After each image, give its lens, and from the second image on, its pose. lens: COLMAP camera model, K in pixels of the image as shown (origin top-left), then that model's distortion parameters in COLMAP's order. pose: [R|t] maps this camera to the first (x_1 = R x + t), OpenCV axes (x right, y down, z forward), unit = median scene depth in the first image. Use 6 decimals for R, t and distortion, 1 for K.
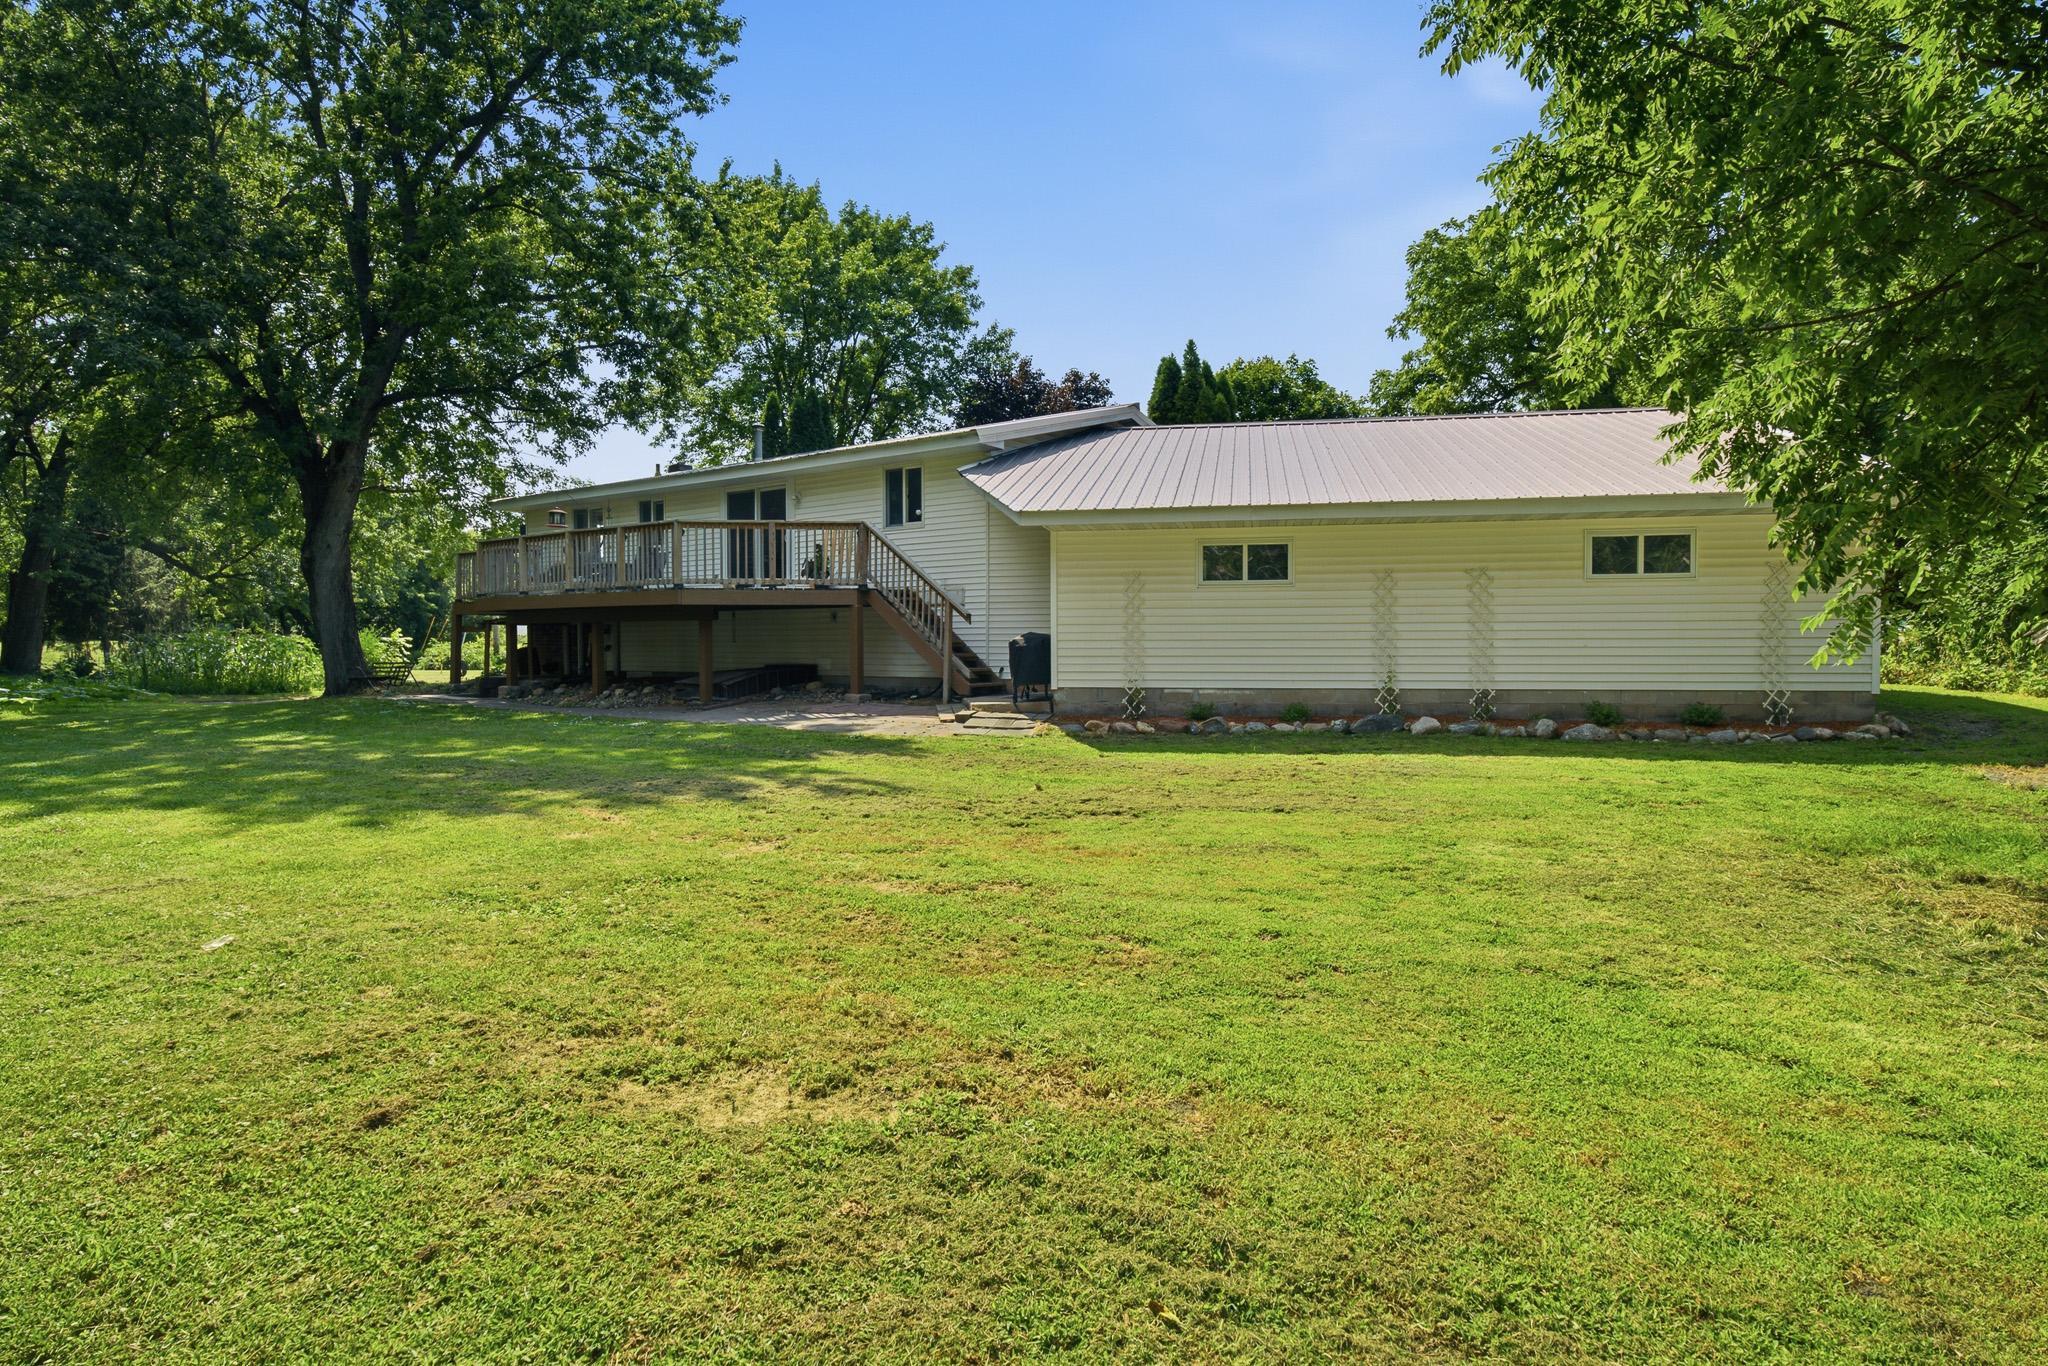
lens RADIAL K [[1100.0, 0, 1026.4], [0, 1100.0, 679.3], [0, 0, 1]] dist [-0.001379, 0.006526]
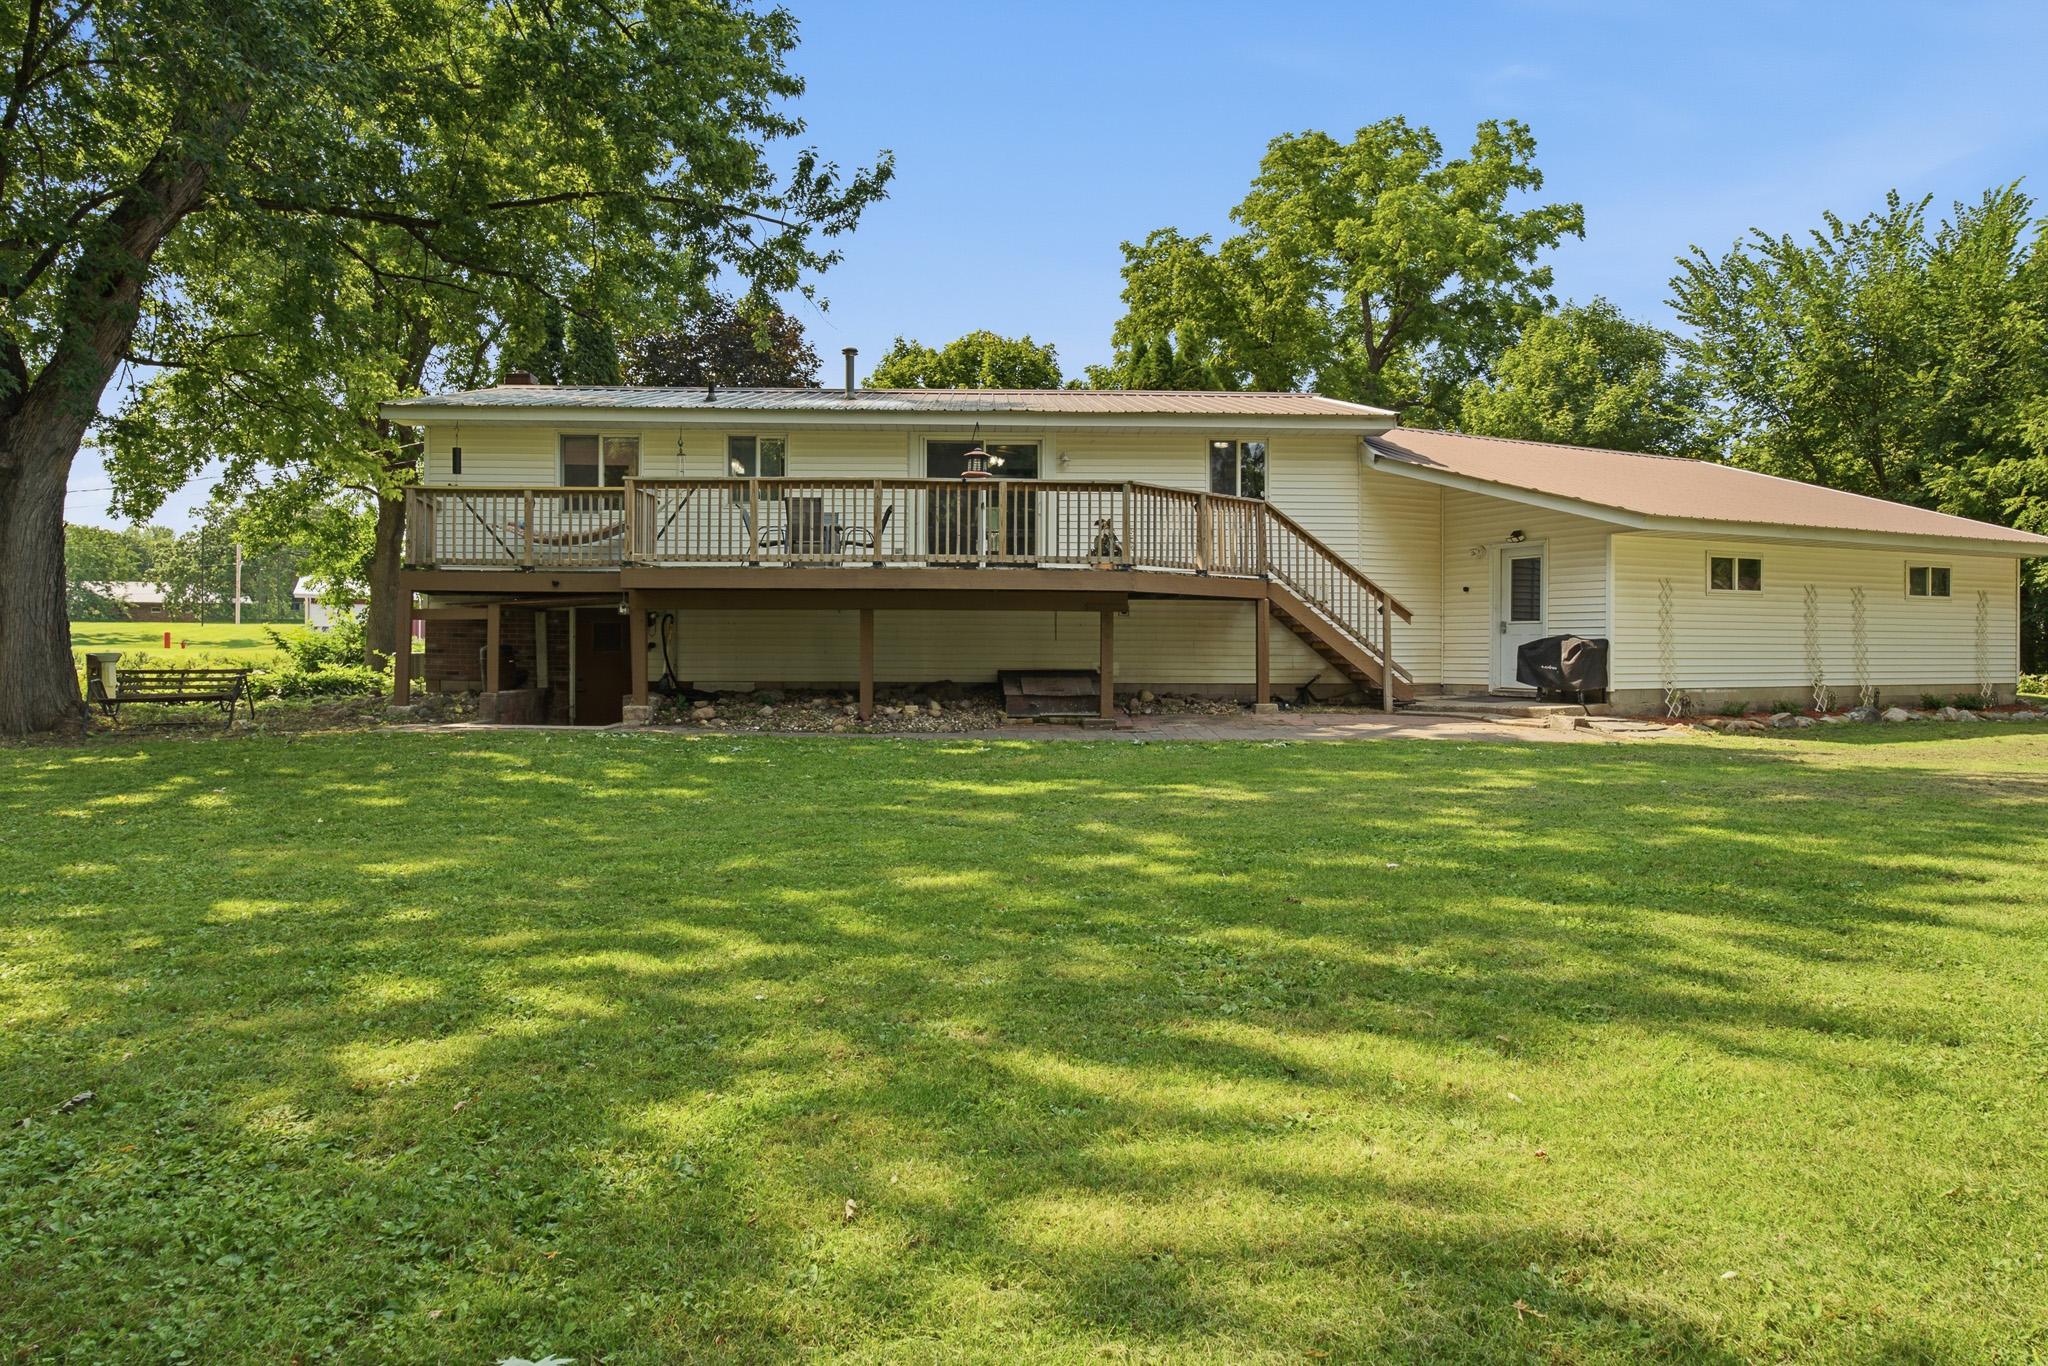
lens RADIAL K [[1284.9, 0, 1030.9], [0, 1284.9, 632.5], [0, 0, 1]] dist [0.003234, 0.015152]
pose [[0.783522, 0.010718, 0.621272, -1.148246], [0.012553, 0.999374, -0.033073, -0.012927], [-0.621237, 0.033713, 0.782897, 0.419496]]
